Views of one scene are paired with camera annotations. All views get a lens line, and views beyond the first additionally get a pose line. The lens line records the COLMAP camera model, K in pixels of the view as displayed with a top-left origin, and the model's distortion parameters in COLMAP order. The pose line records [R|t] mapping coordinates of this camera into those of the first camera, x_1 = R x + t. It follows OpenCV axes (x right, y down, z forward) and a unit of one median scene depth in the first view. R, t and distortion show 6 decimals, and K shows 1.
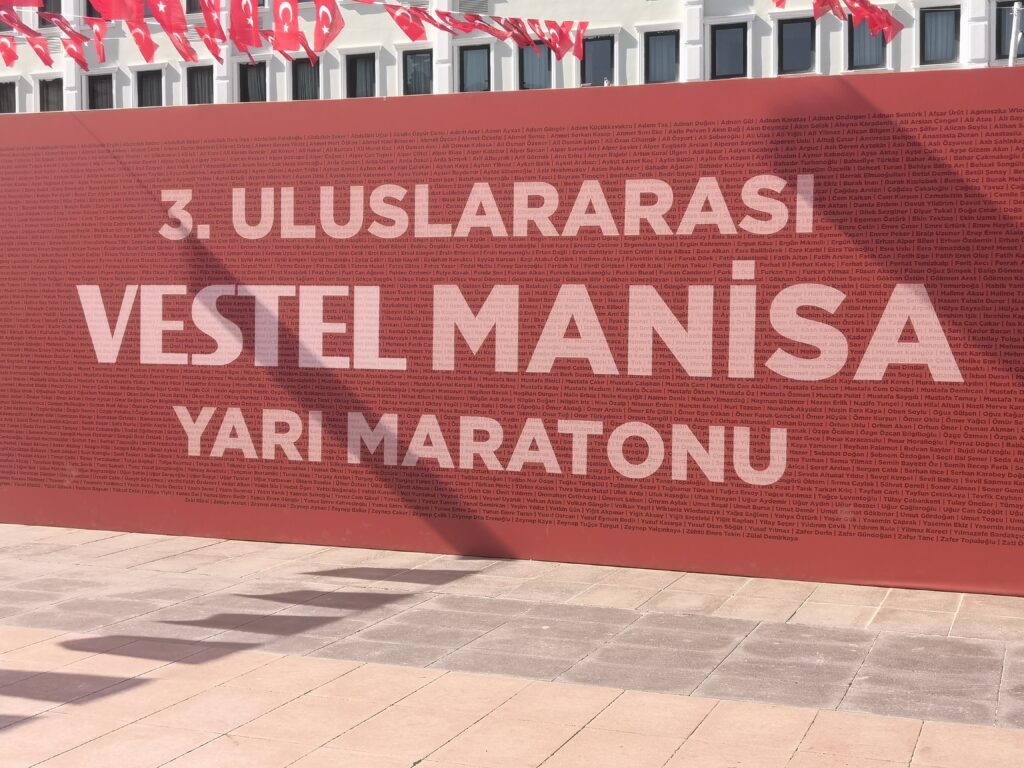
lens RADIAL K [[1407.0, 0, 512.1], [0, 1407.0, 383.6], [0, 0, 1]] dist [-0.004068, 0.000000]
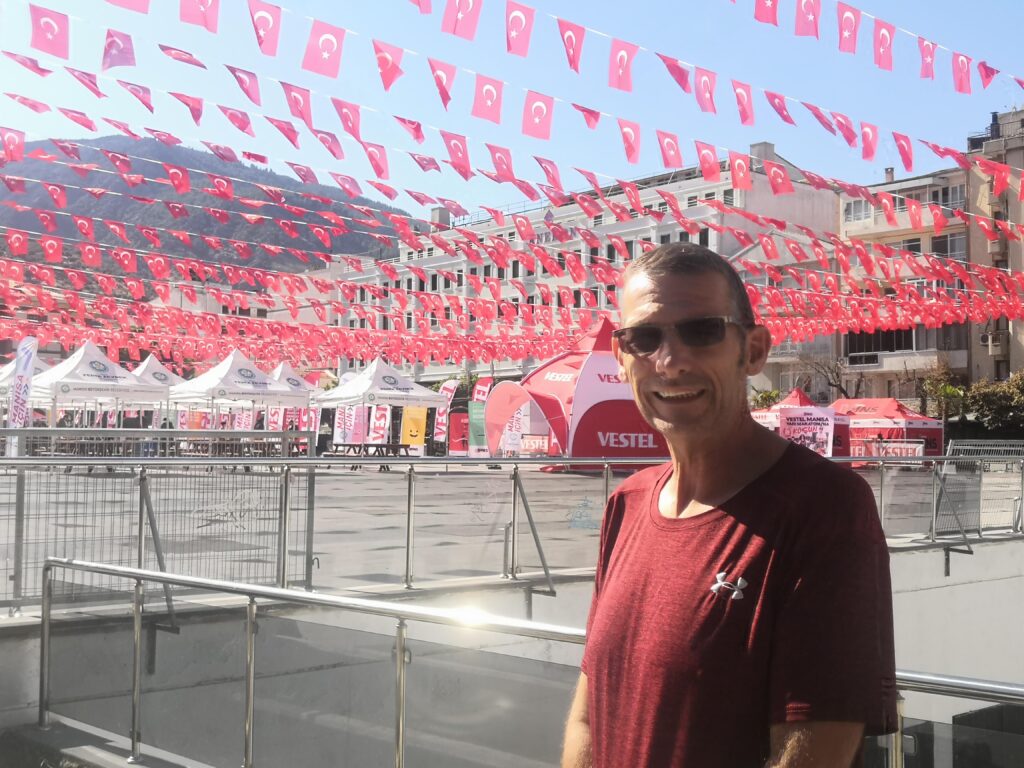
lens RADIAL K [[1235.4, 0, 512.1], [0, 1235.4, 384.5], [0, 0, 1]] dist [-0.000655, 0.000000]
pose [[0.402317, 0.060226, 0.913517, -5.745447], [0.027227, 0.996605, -0.077694, 0.130414], [-0.915095, 0.056130, 0.399312, -0.736214]]
